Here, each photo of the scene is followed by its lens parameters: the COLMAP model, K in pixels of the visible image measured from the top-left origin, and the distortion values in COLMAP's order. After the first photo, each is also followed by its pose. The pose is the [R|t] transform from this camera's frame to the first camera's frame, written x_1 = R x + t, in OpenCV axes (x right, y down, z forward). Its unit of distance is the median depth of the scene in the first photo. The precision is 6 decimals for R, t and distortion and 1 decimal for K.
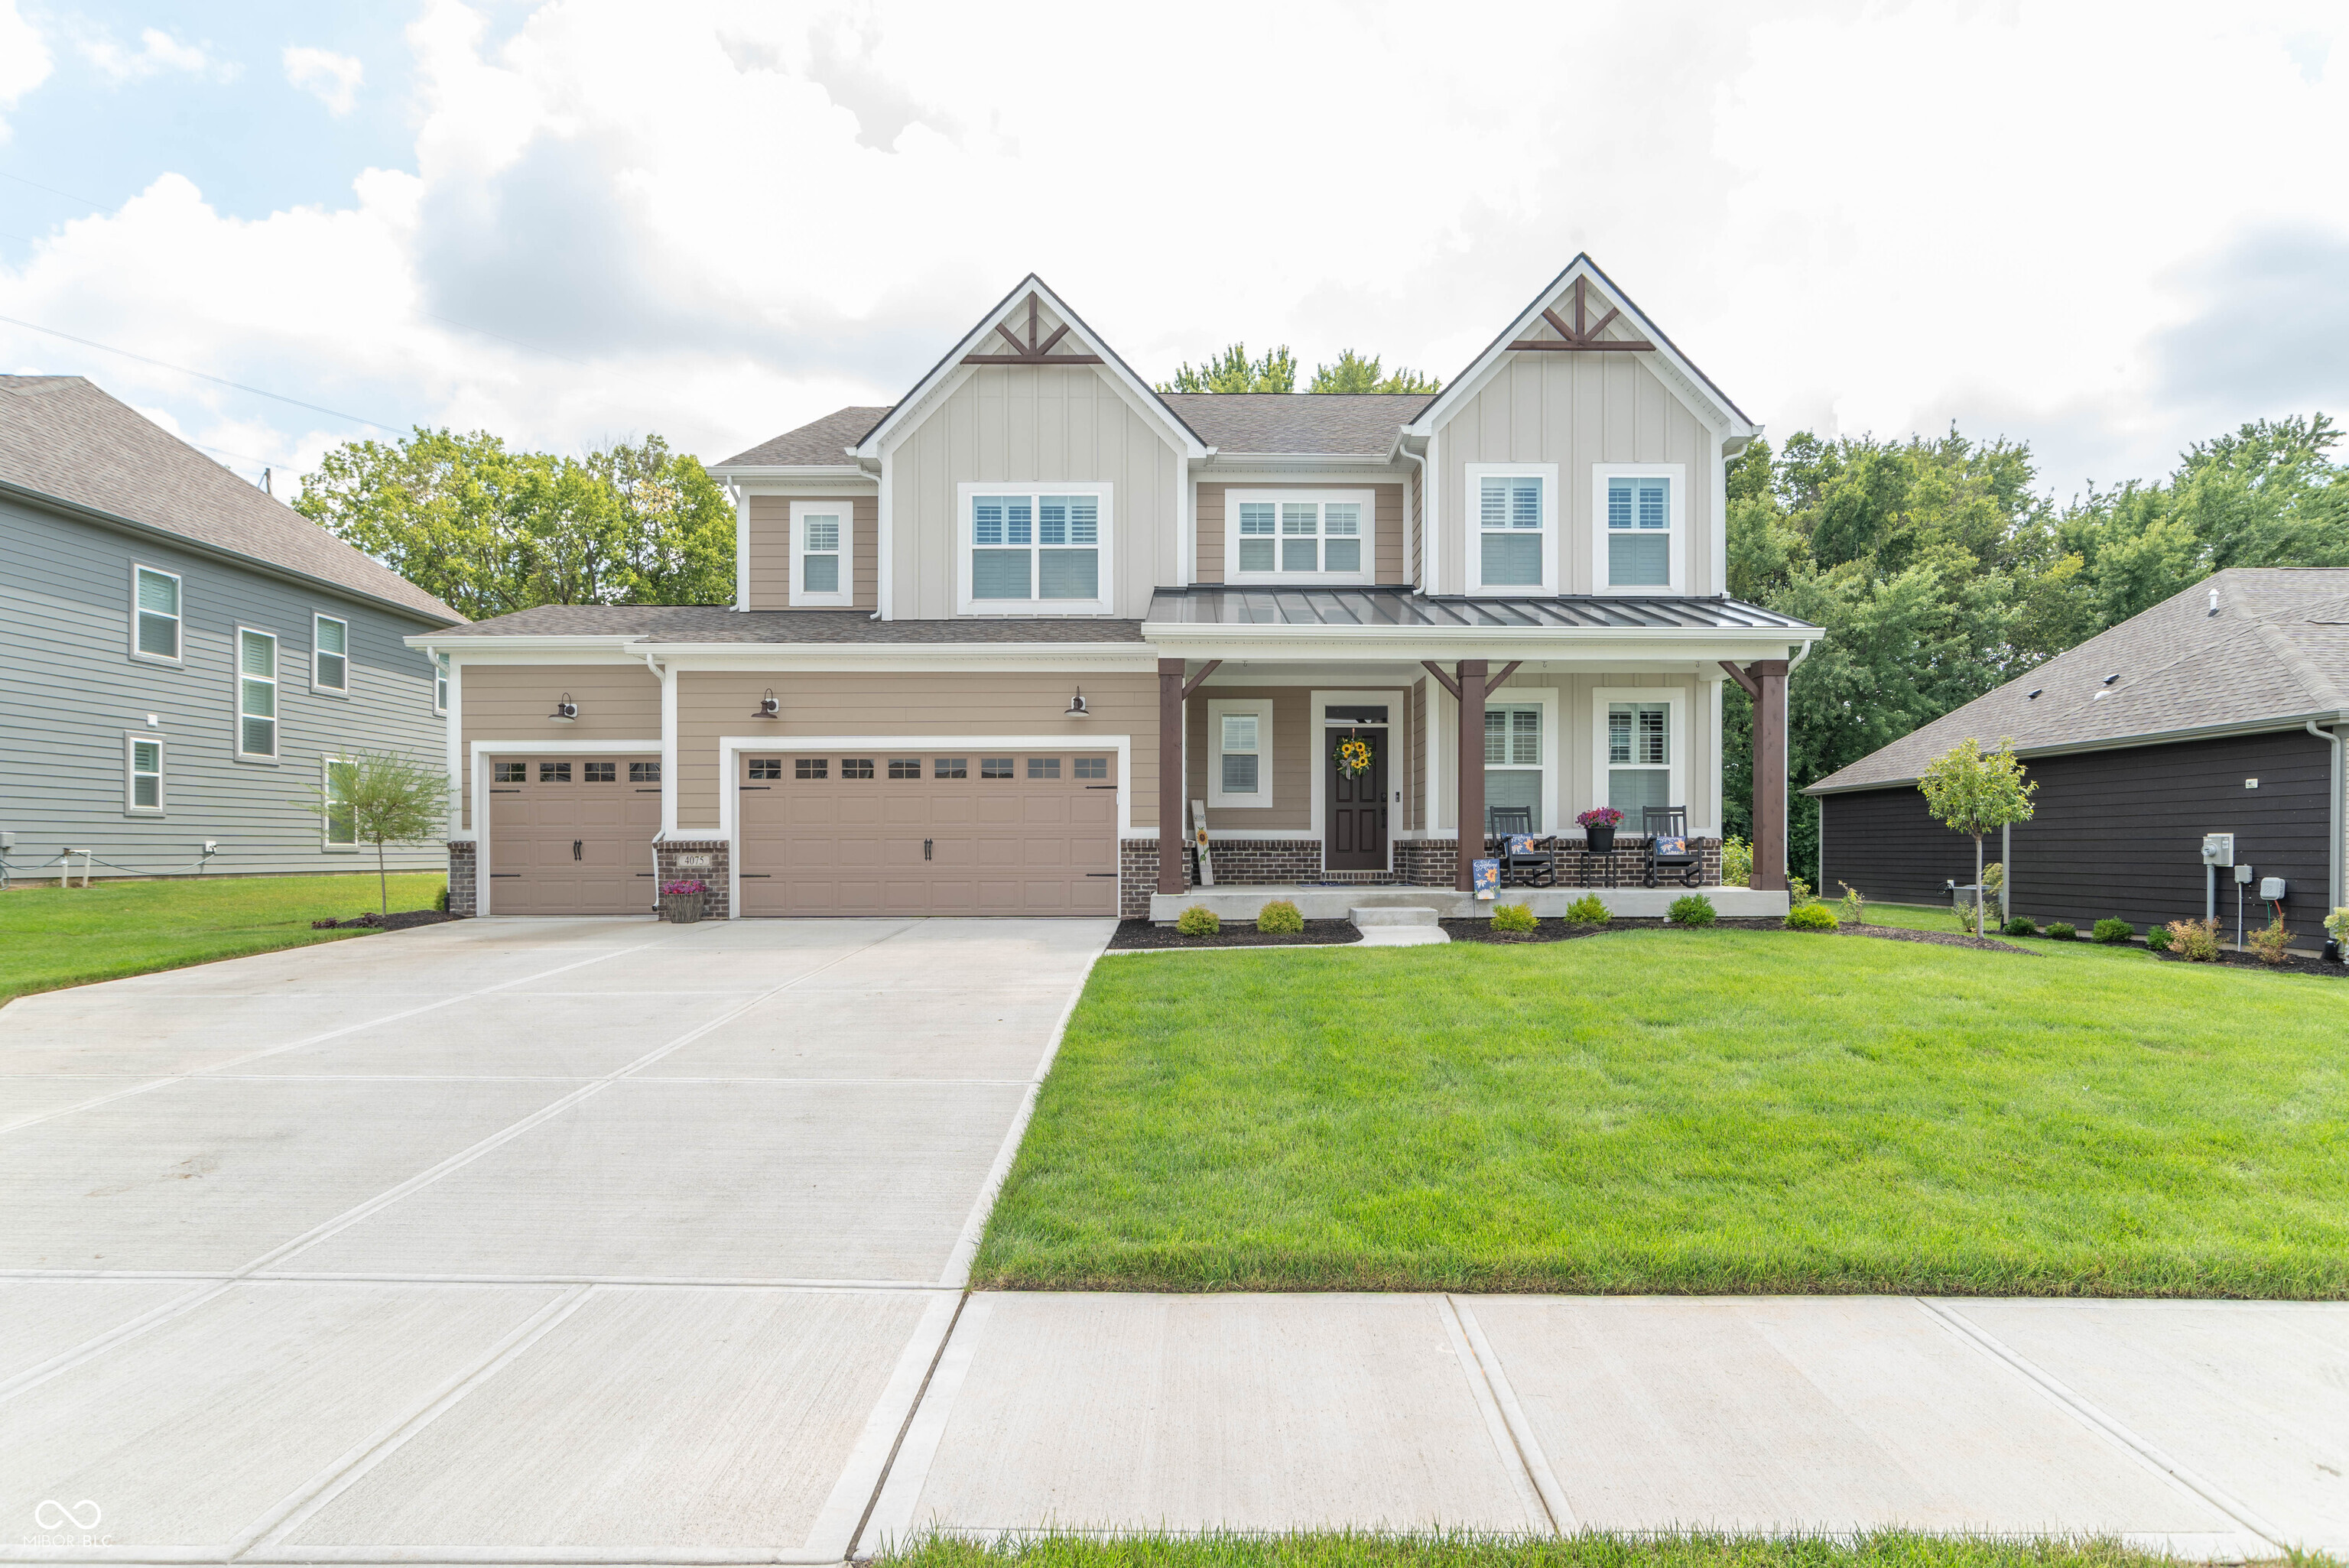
lens RADIAL K [[1314.3, 0, 1245.2], [0, 1314.3, 877.6], [0, 0, 1]] dist [-0.001198, 0.000930]
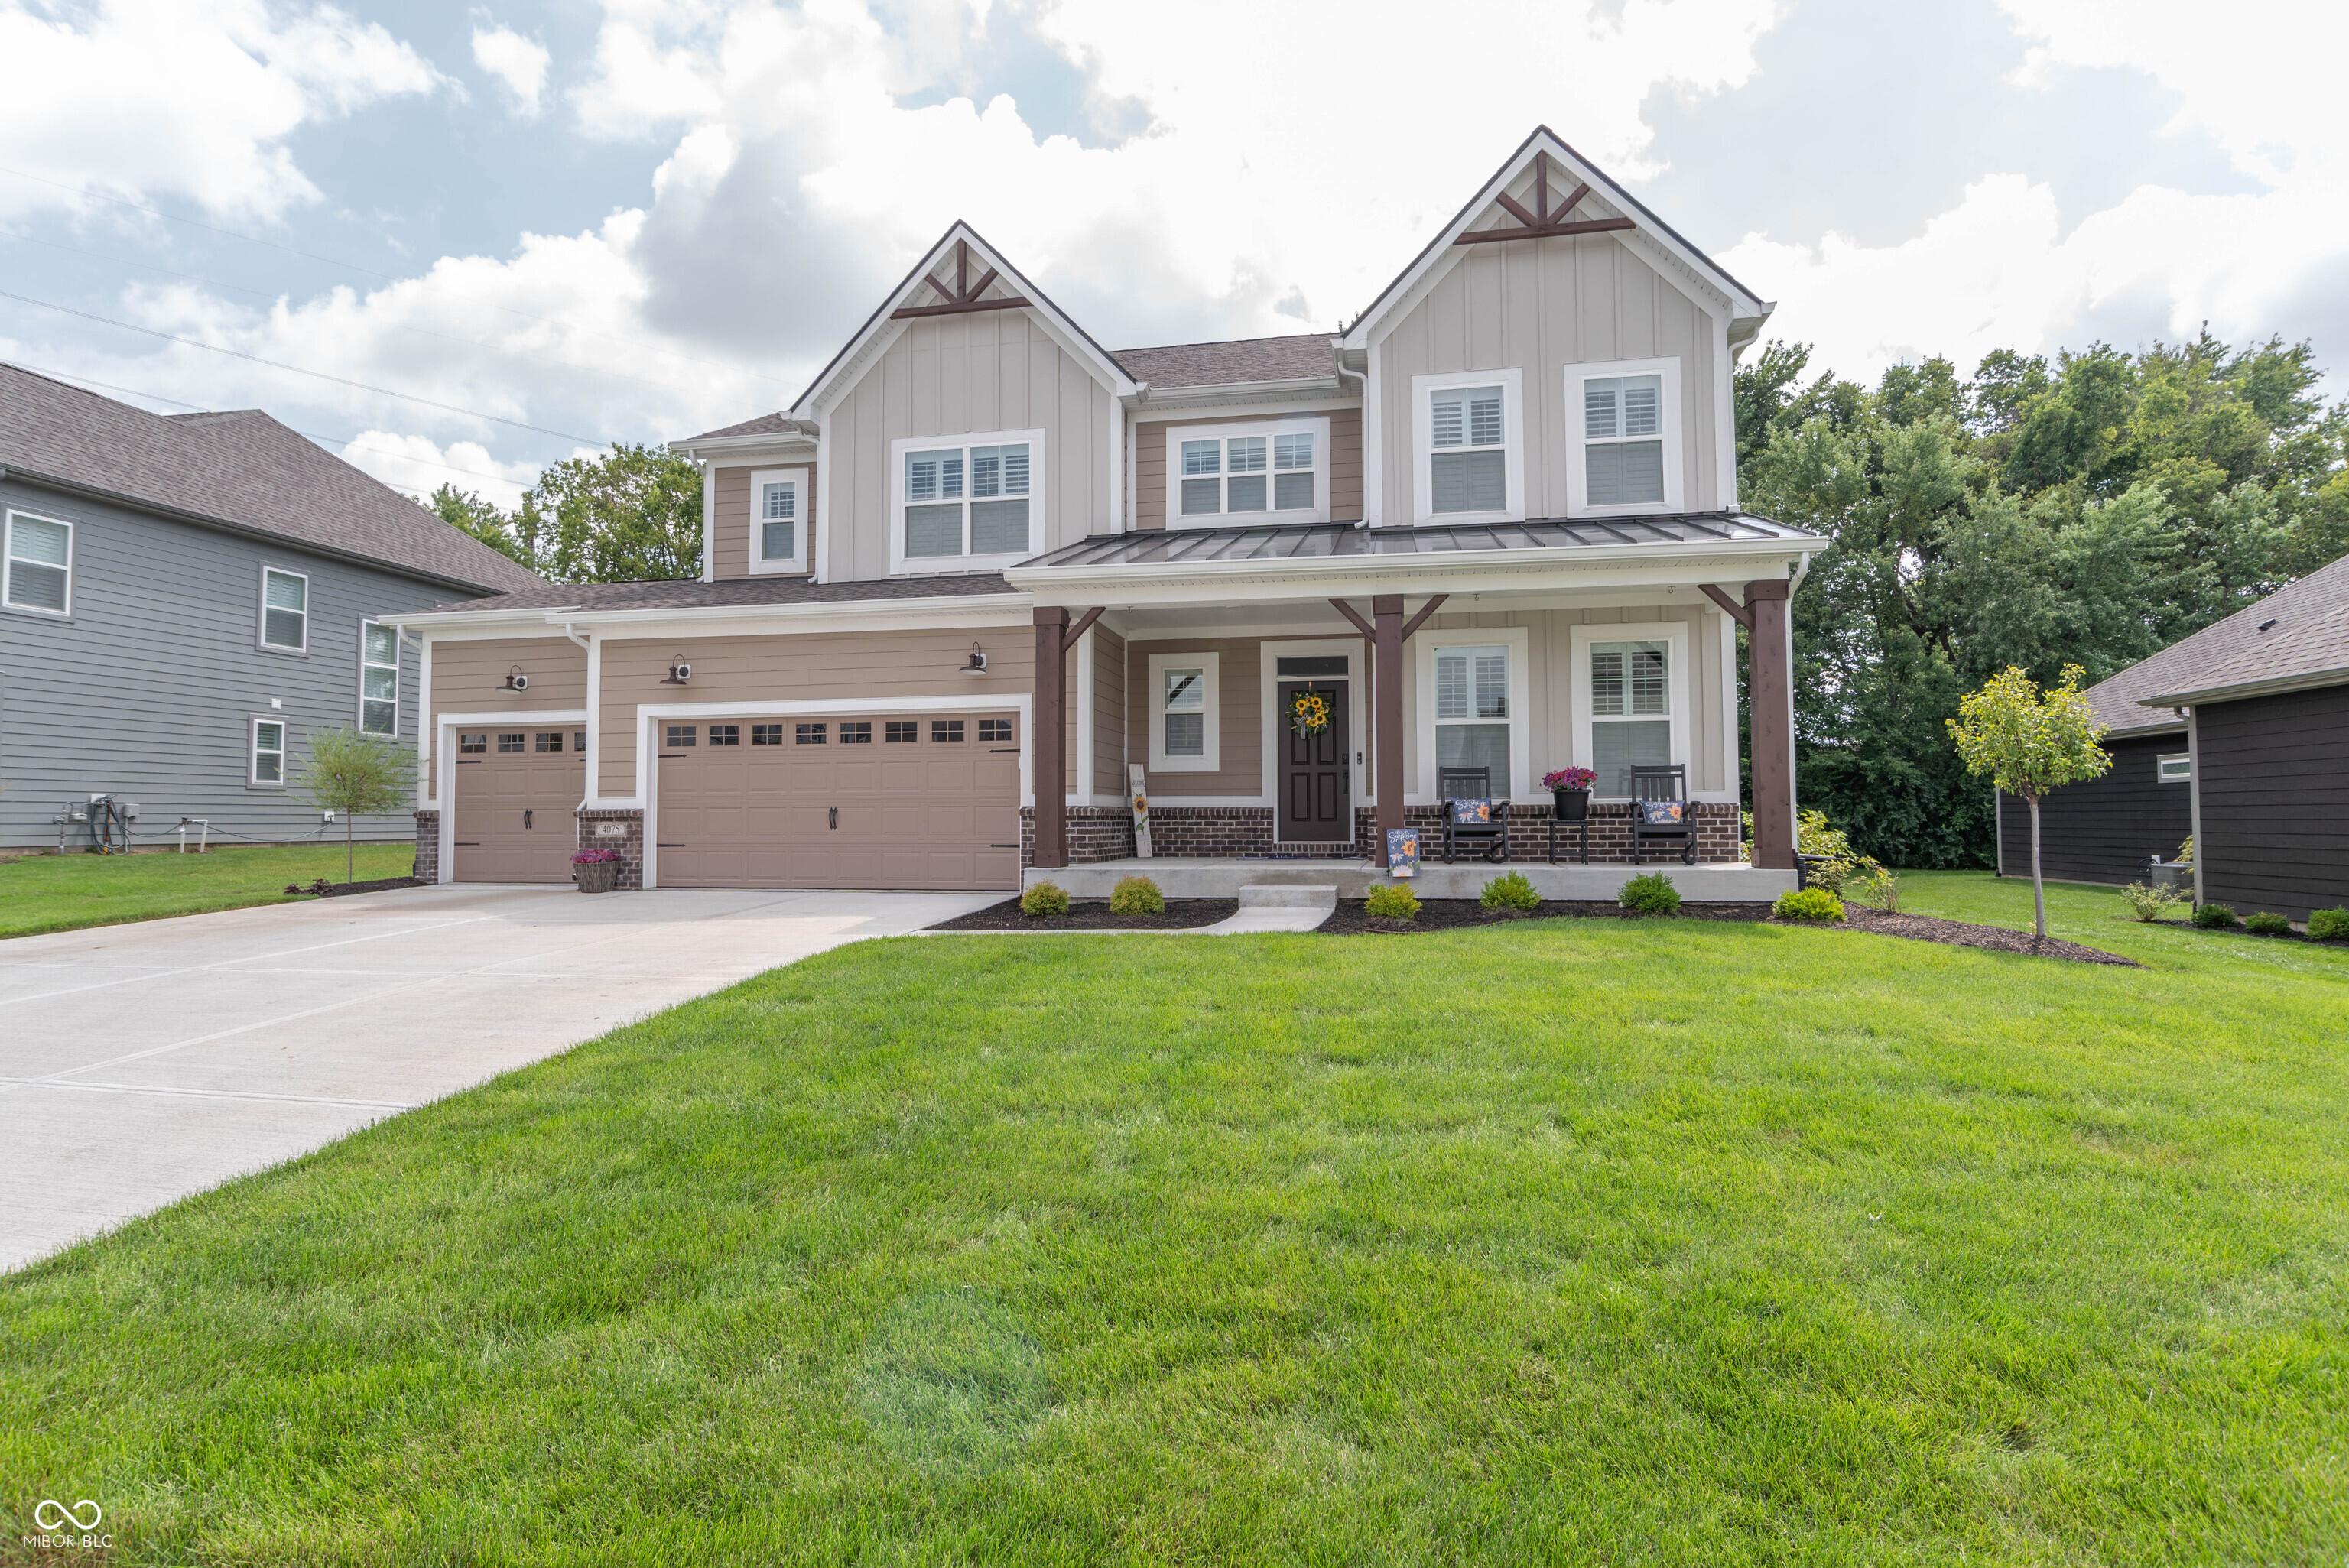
lens RADIAL K [[1285.0, 0, 1137.9], [0, 1285.0, 774.8], [0, 0, 1]] dist [-0.001218, 0.000676]
pose [[0.974249, -0.008456, -0.225314, 0.170938], [-0.004030, 0.998484, -0.054902, -0.002415], [0.225437, 0.054396, 0.972738, 0.133158]]
